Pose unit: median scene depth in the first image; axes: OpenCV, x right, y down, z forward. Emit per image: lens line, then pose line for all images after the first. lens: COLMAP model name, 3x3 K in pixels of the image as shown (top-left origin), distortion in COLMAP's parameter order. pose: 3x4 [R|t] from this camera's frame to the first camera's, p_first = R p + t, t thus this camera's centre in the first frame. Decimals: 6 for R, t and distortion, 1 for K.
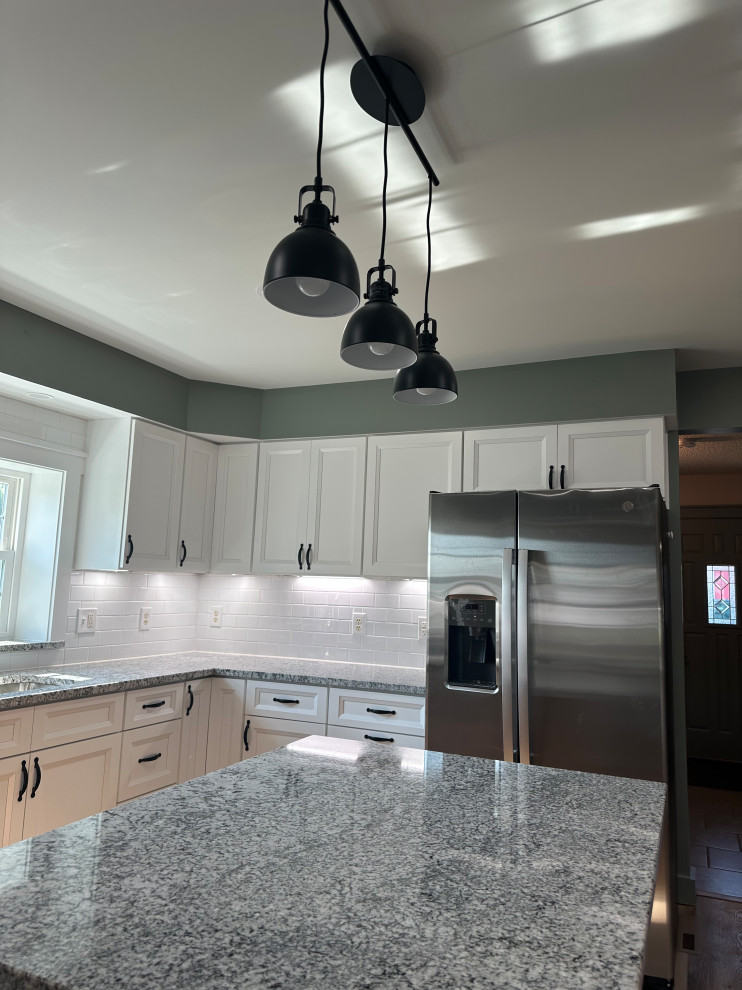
lens RADIAL K [[696.3, 0, 377.0], [0, 696.3, 489.5], [0, 0, 1]] dist [0.062799, -0.080823]
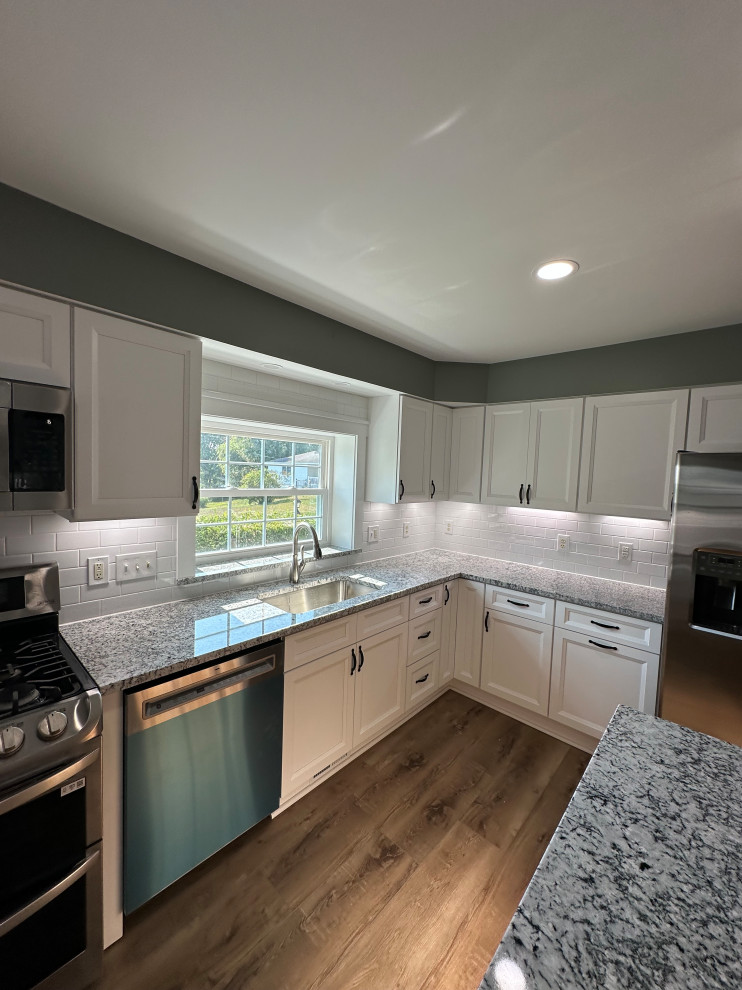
lens RADIAL K [[395.7, 0, 371.0], [0, 395.7, 494.4], [0, 0, 1]] dist [-0.003723, 0.001015]
pose [[0.950325, 0.019747, -0.310632, -0.163412], [0.036961, 0.983765, 0.175615, -0.049118], [0.309056, -0.178372, 0.934167, 0.230832]]
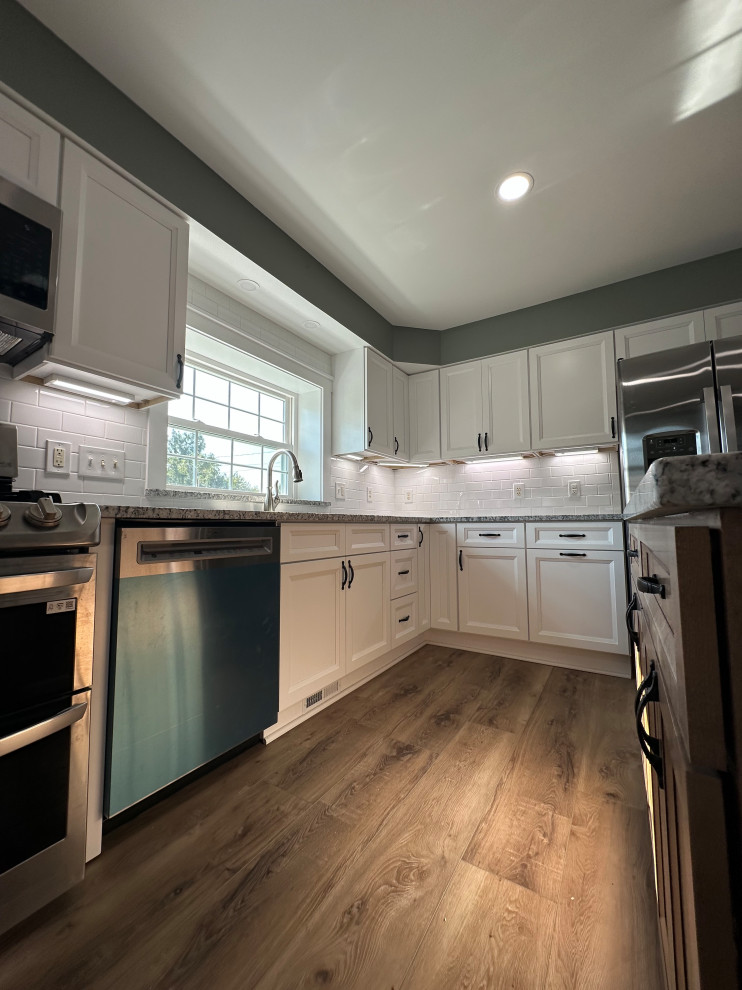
lens RADIAL K [[395.7, 0, 370.1], [0, 395.7, 494.5], [0, 0, 1]] dist [-0.003723, 0.001015]
pose [[0.989488, -0.049648, -0.135823, -0.249794], [0.057824, 0.996702, 0.056930, 0.158566], [0.132549, -0.064185, 0.989096, 0.187370]]
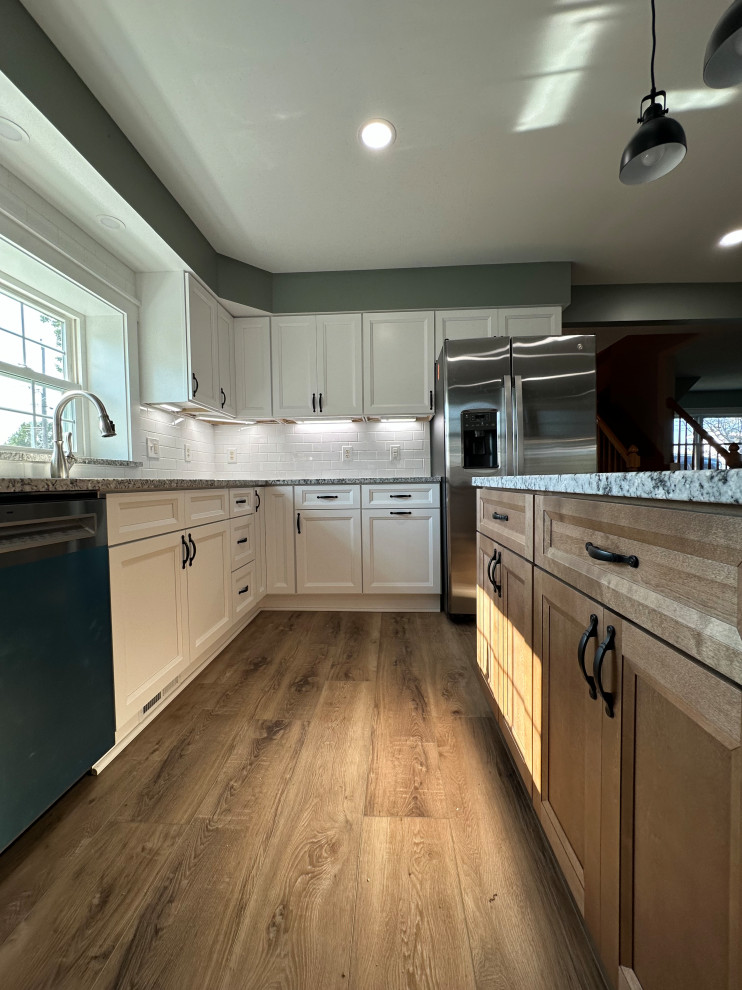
lens RADIAL K [[395.7, 0, 371.2], [0, 395.7, 494.6], [0, 0, 1]] dist [-0.003723, 0.001015]
pose [[0.932617, -0.060670, 0.355732, -0.325119], [-0.003666, 0.984123, 0.177453, 0.150817], [-0.360850, -0.166799, 0.917587, 0.228970]]
